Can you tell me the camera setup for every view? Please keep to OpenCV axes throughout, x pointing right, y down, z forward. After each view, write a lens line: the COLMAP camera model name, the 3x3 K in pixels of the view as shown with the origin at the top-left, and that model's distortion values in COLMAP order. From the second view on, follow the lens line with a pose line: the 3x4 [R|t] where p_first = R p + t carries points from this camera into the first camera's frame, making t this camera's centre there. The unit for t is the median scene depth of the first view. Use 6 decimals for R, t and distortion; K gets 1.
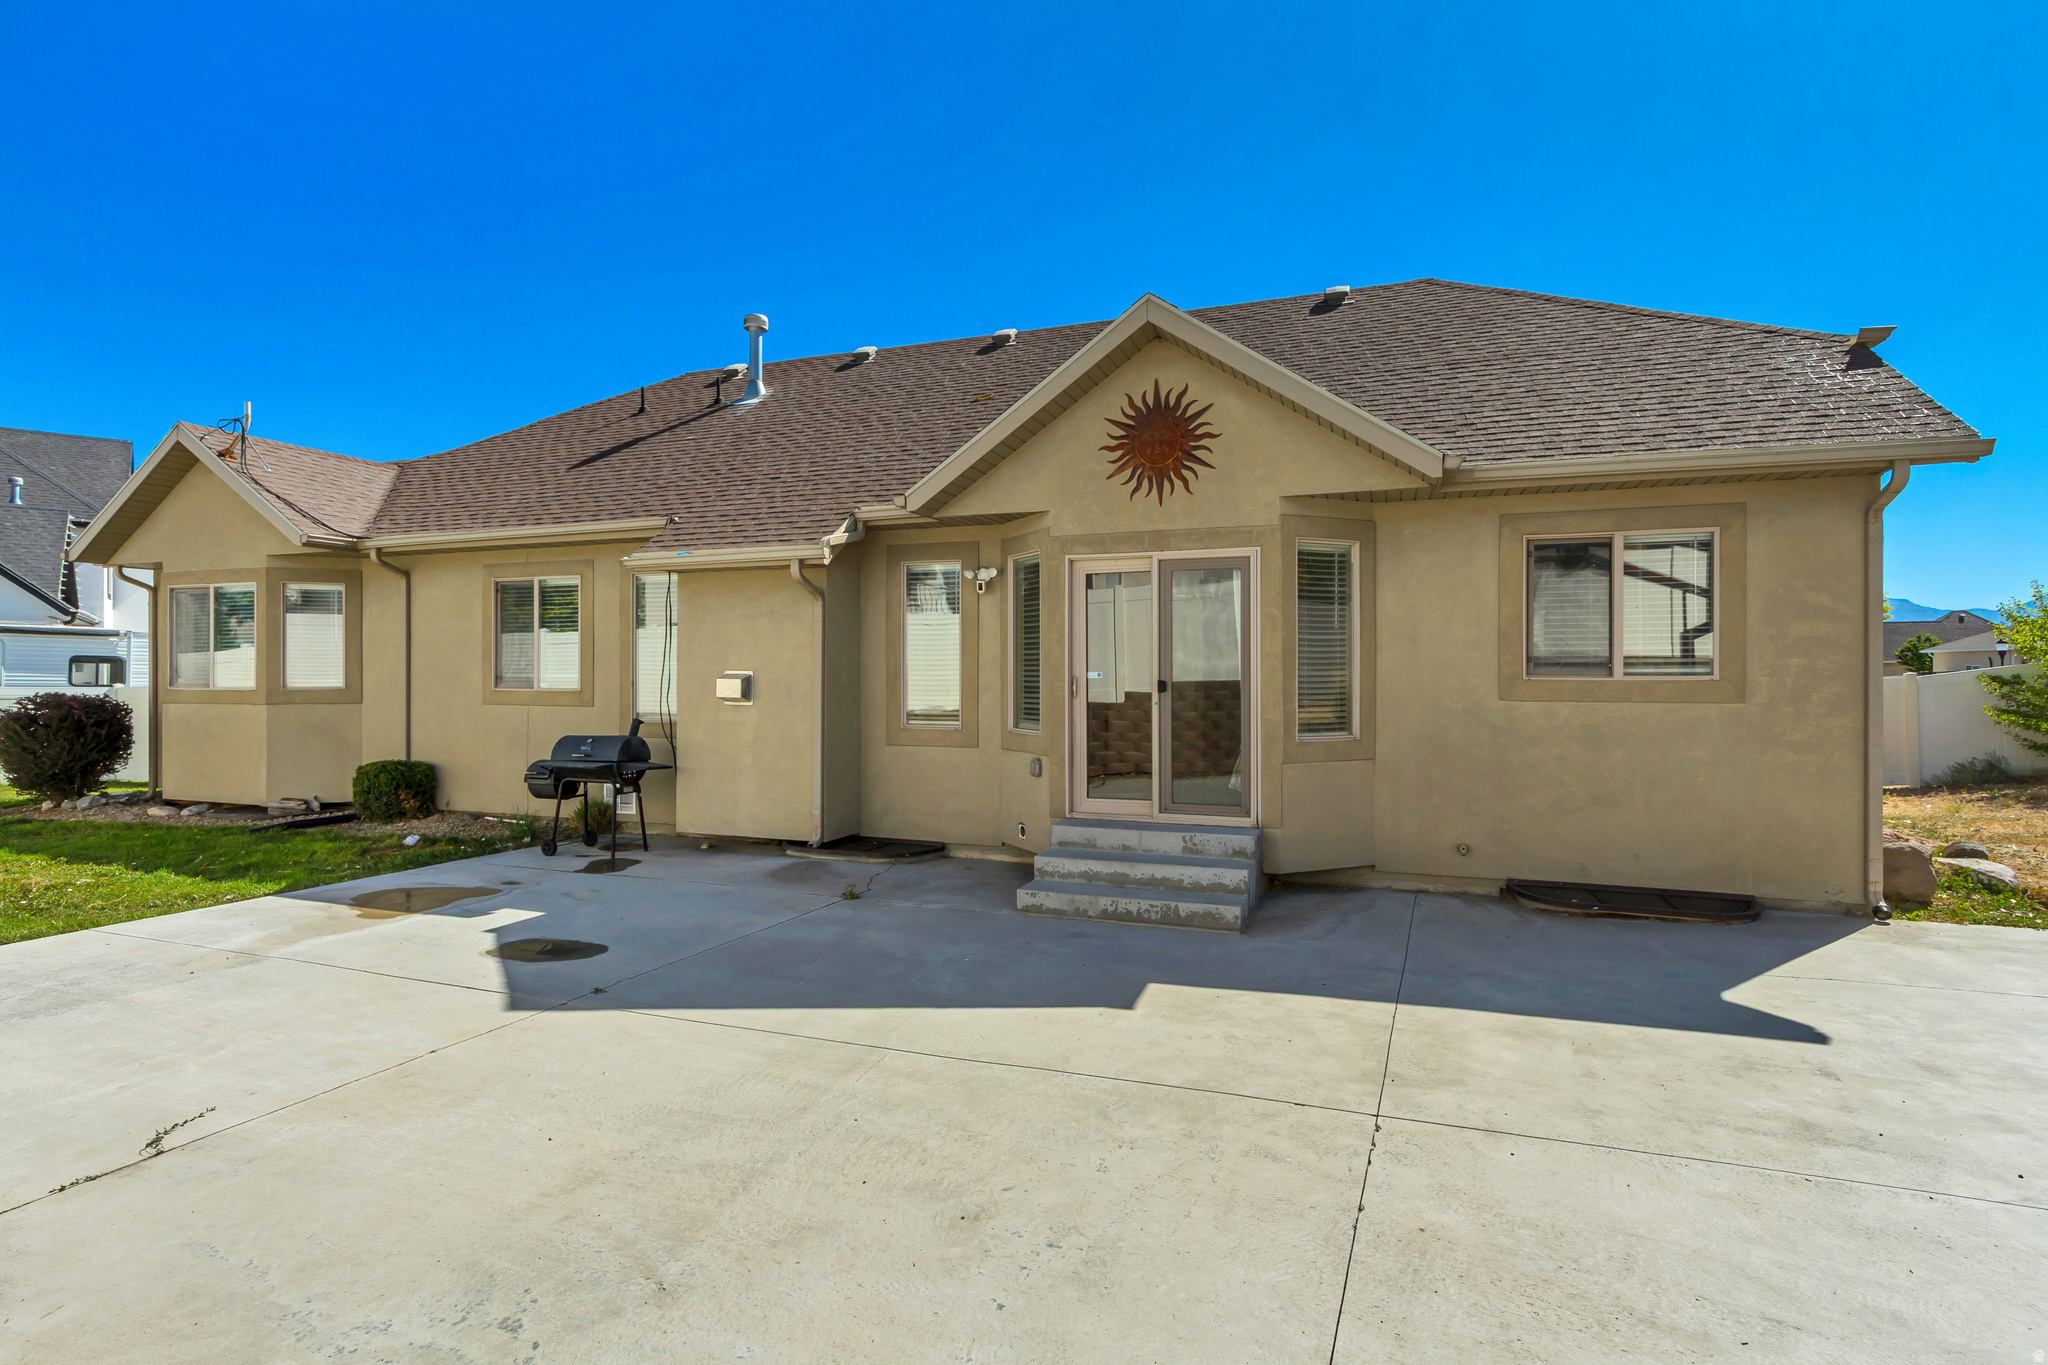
lens RADIAL K [[1107.8, 0, 1019.2], [0, 1107.8, 674.9], [0, 0, 1]] dist [0.018706, -0.008782]
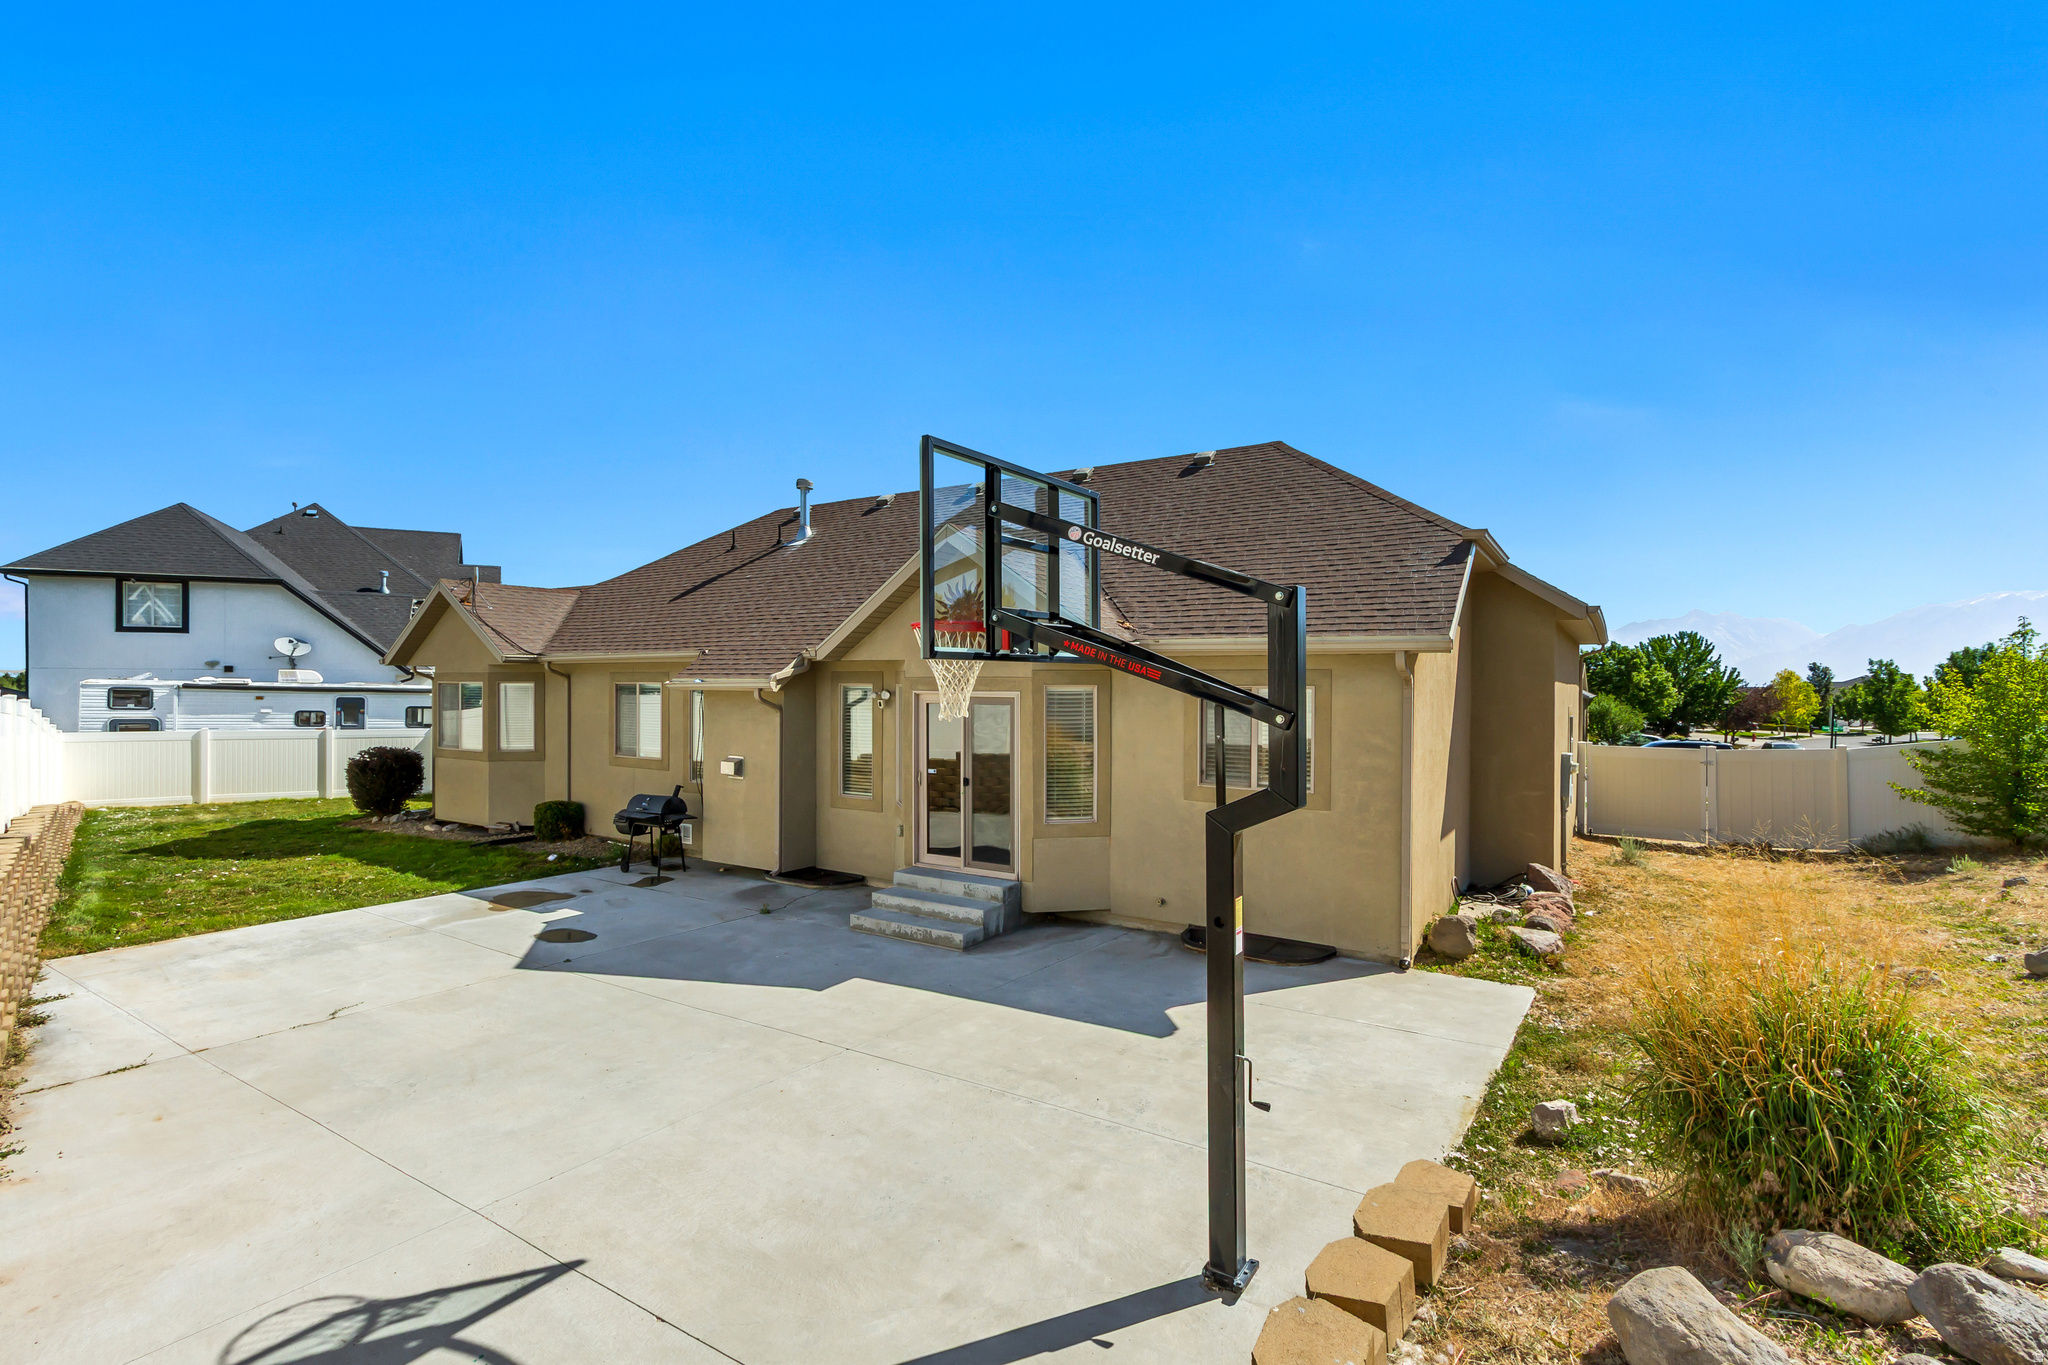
lens RADIAL K [[1107.8, 0, 1019.2], [0, 1107.8, 674.9], [0, 0, 1]] dist [0.018706, -0.008782]
pose [[0.969953, 0.003554, -0.243266, 0.493203], [-0.001375, 0.999957, 0.009127, -0.129505], [0.243288, -0.008519, 0.969917, -0.375467]]
